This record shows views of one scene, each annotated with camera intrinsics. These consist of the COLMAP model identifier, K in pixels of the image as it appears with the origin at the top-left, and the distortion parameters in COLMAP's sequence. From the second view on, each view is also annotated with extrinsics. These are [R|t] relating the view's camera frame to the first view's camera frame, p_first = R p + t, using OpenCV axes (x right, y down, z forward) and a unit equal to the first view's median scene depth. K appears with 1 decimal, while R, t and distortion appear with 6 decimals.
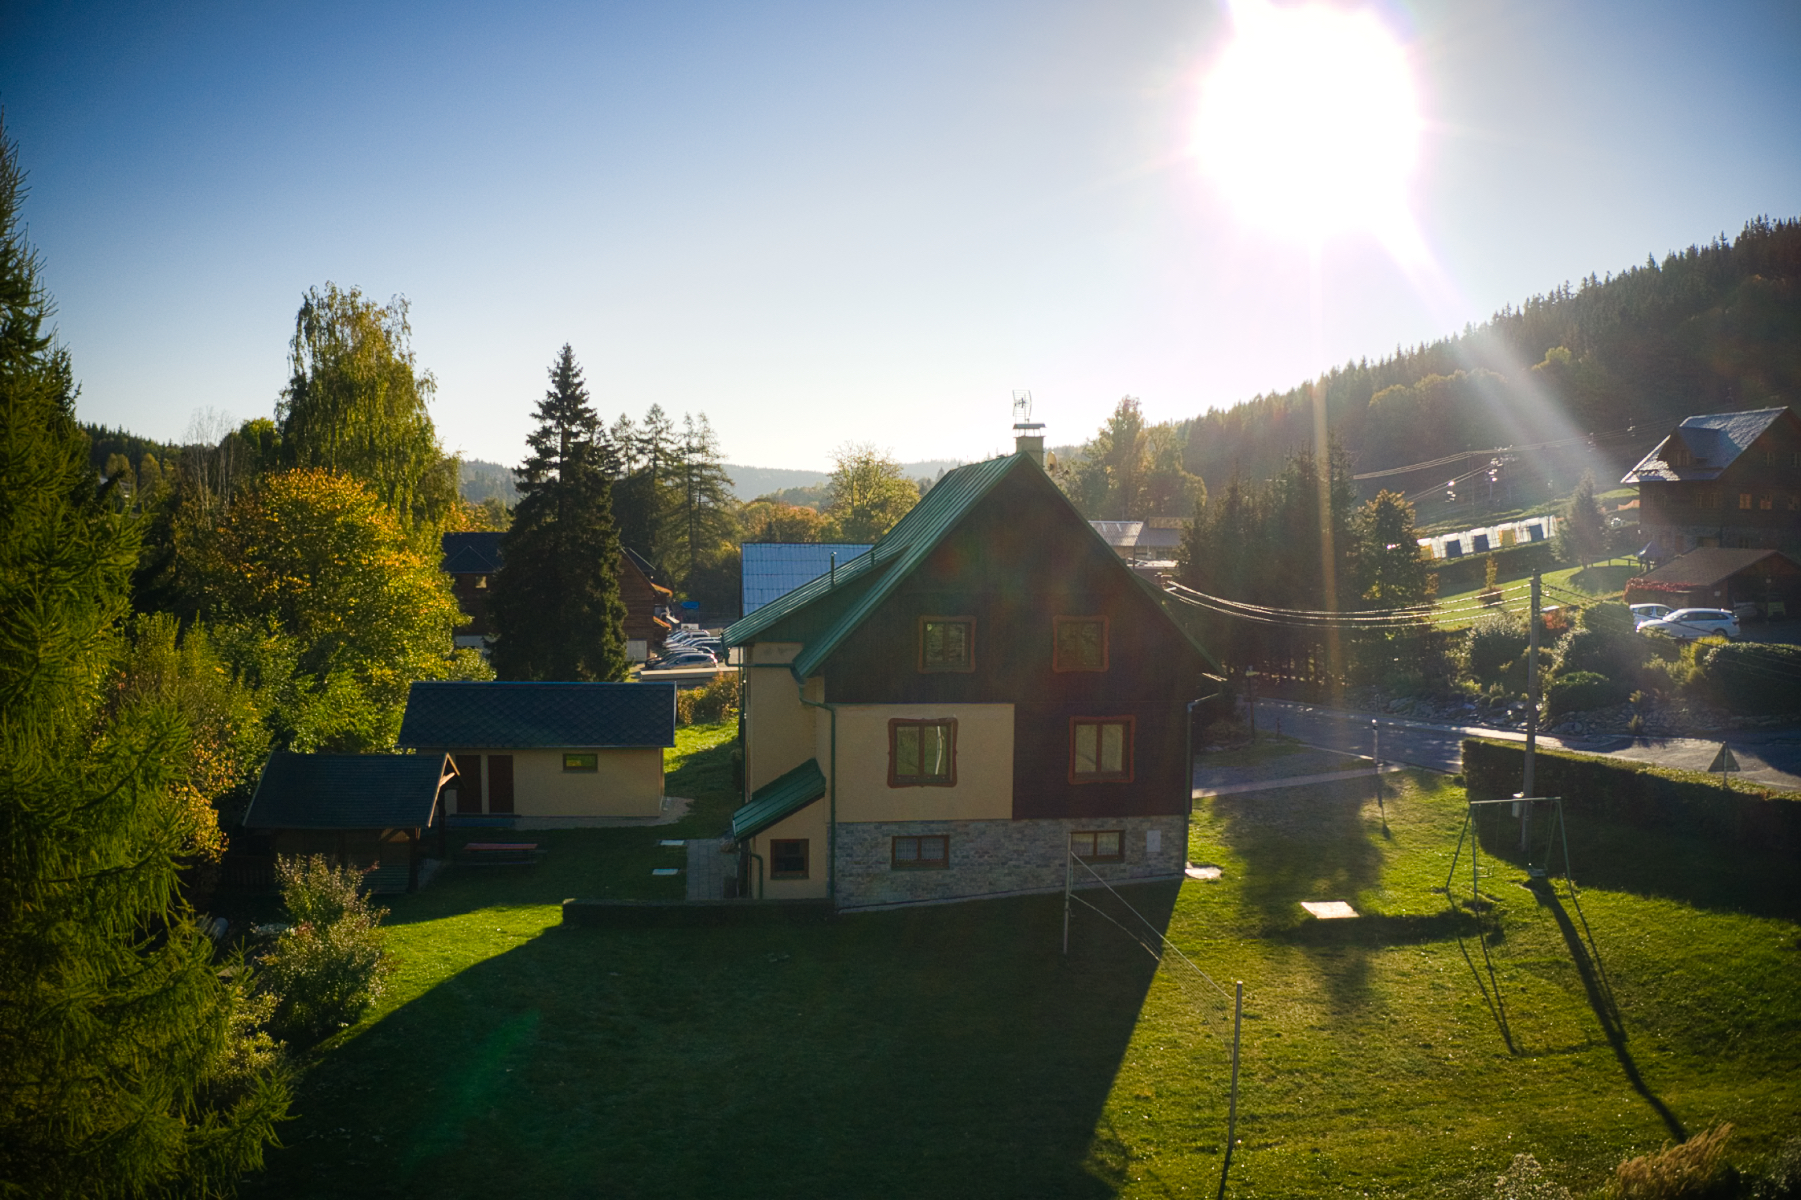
lens RADIAL K [[1436.8, 0, 900.5], [0, 1436.8, 600.0], [0, 0, 1]] dist [-0.206298, 0.033125]
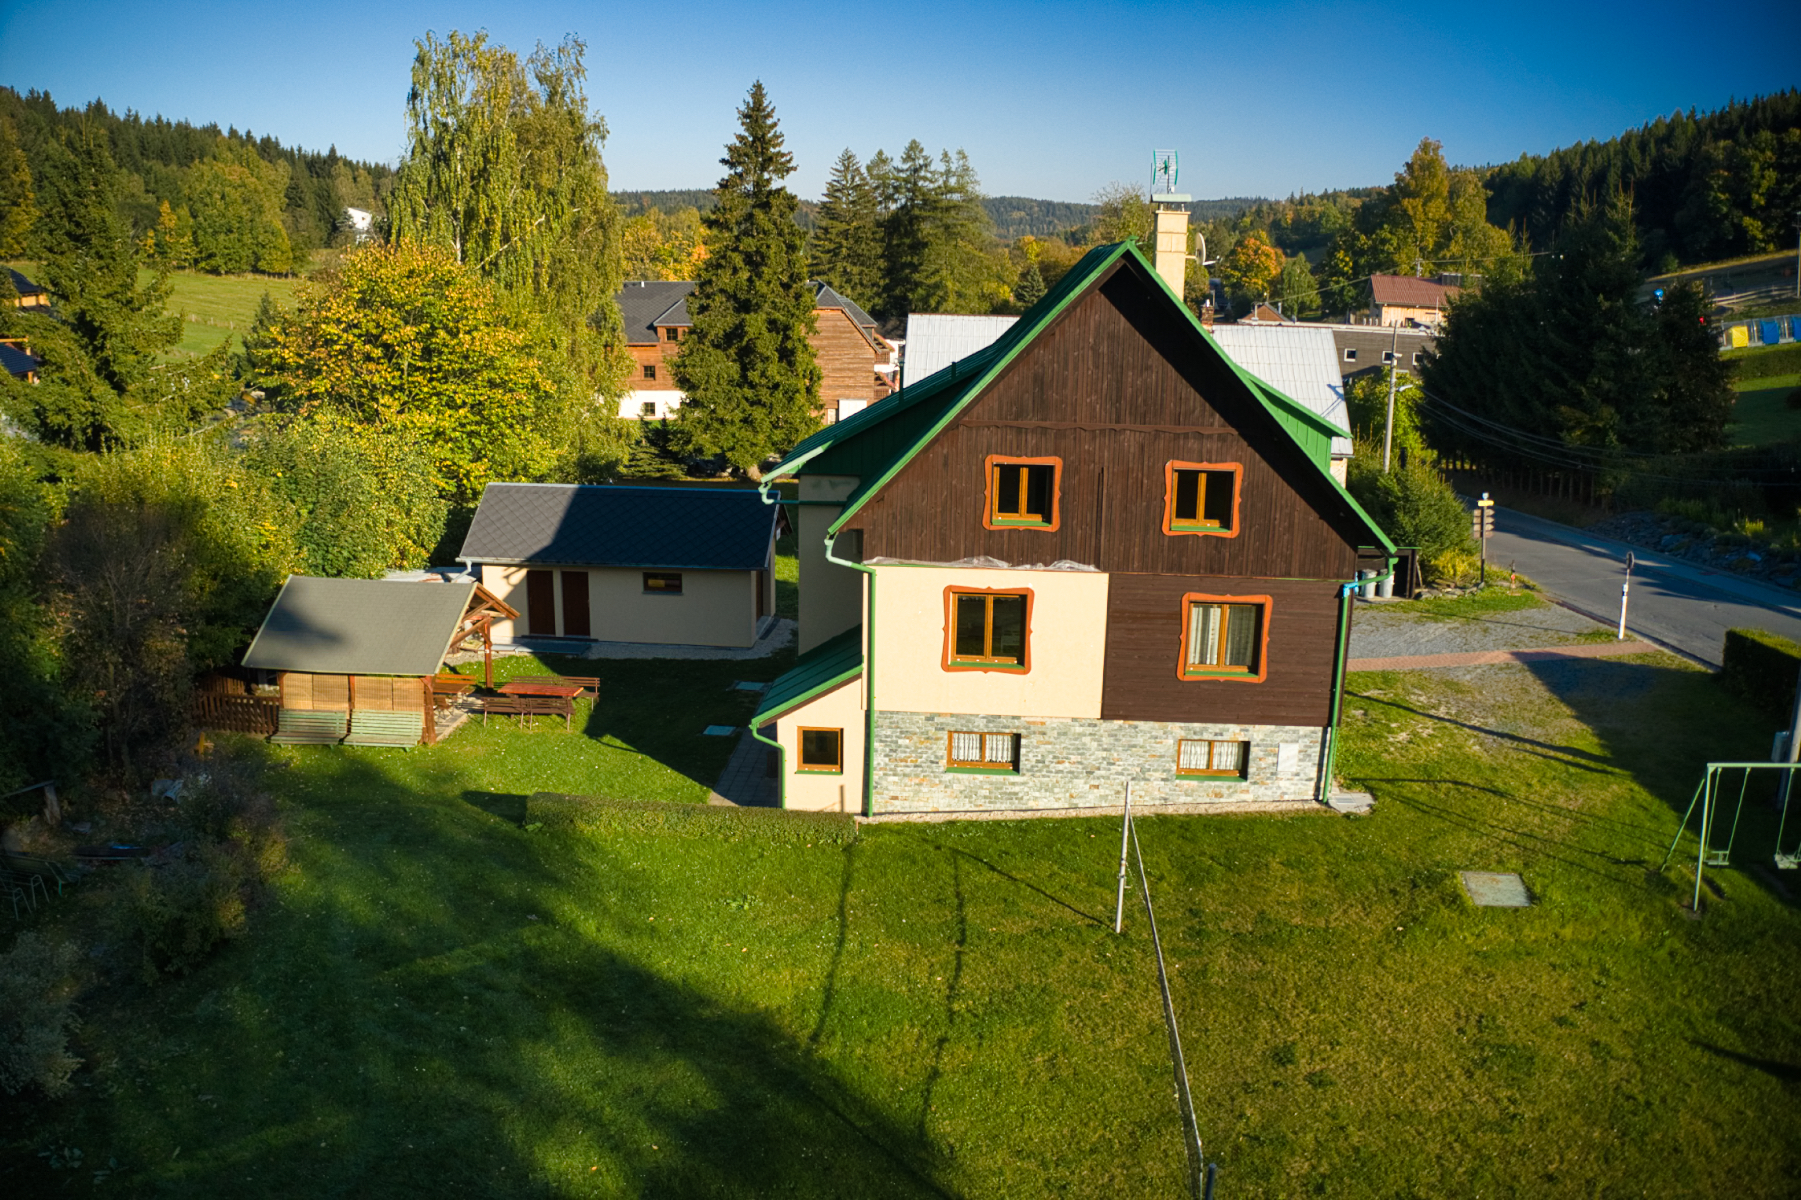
lens RADIAL K [[1429.6, 0, 943.1], [0, 1429.6, 593.9], [0, 0, 1]] dist [-0.206742, 0.036596]
pose [[0.982812, 0.051988, -0.177140, 0.097805], [-0.019163, 0.983075, 0.182198, -0.040428], [0.183614, -0.175672, 0.967174, 0.190599]]
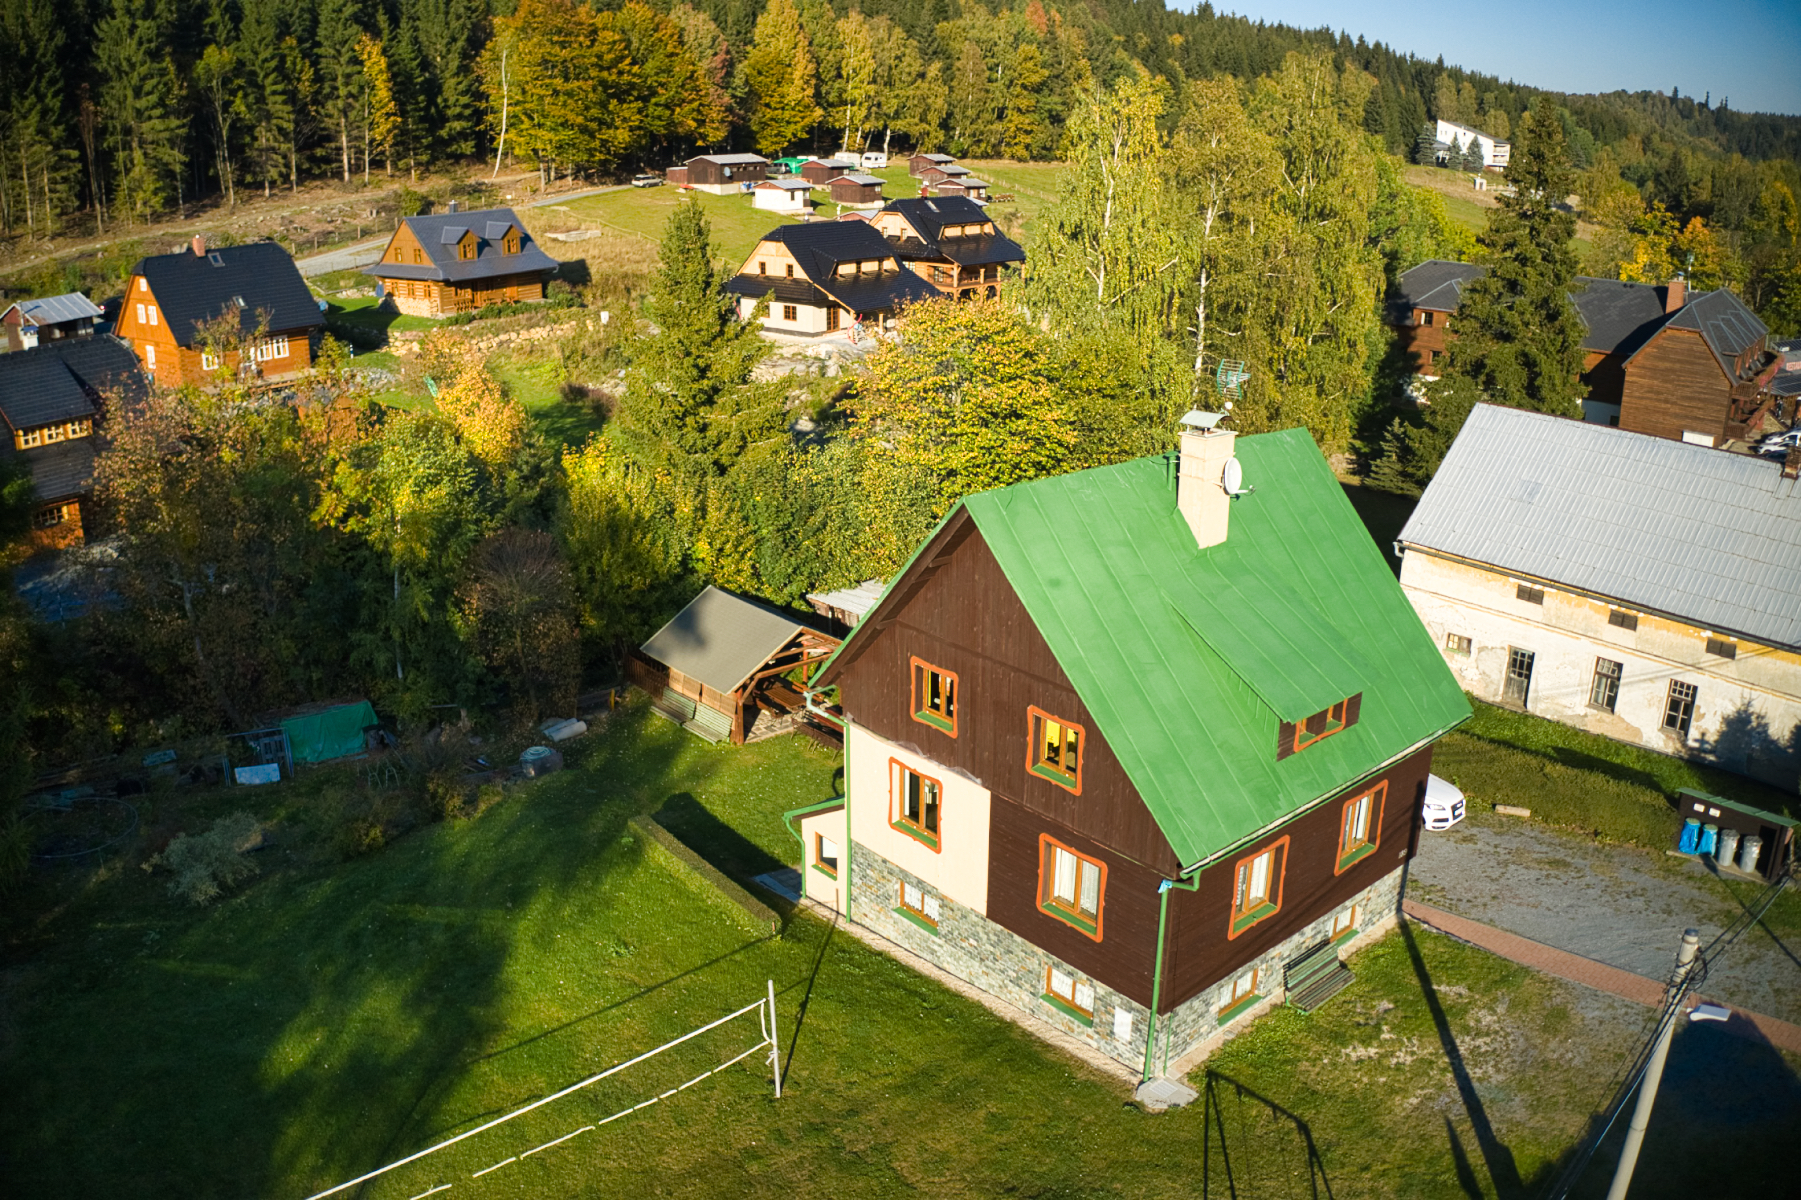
lens RADIAL K [[1436.8, 0, 900.5], [0, 1436.8, 600.0], [0, 0, 1]] dist [-0.206298, 0.033125]
pose [[0.545992, 0.260019, -0.796419, 0.503464], [-0.044027, 0.958210, 0.282659, -0.192544], [0.836633, -0.119266, 0.534622, 0.417479]]
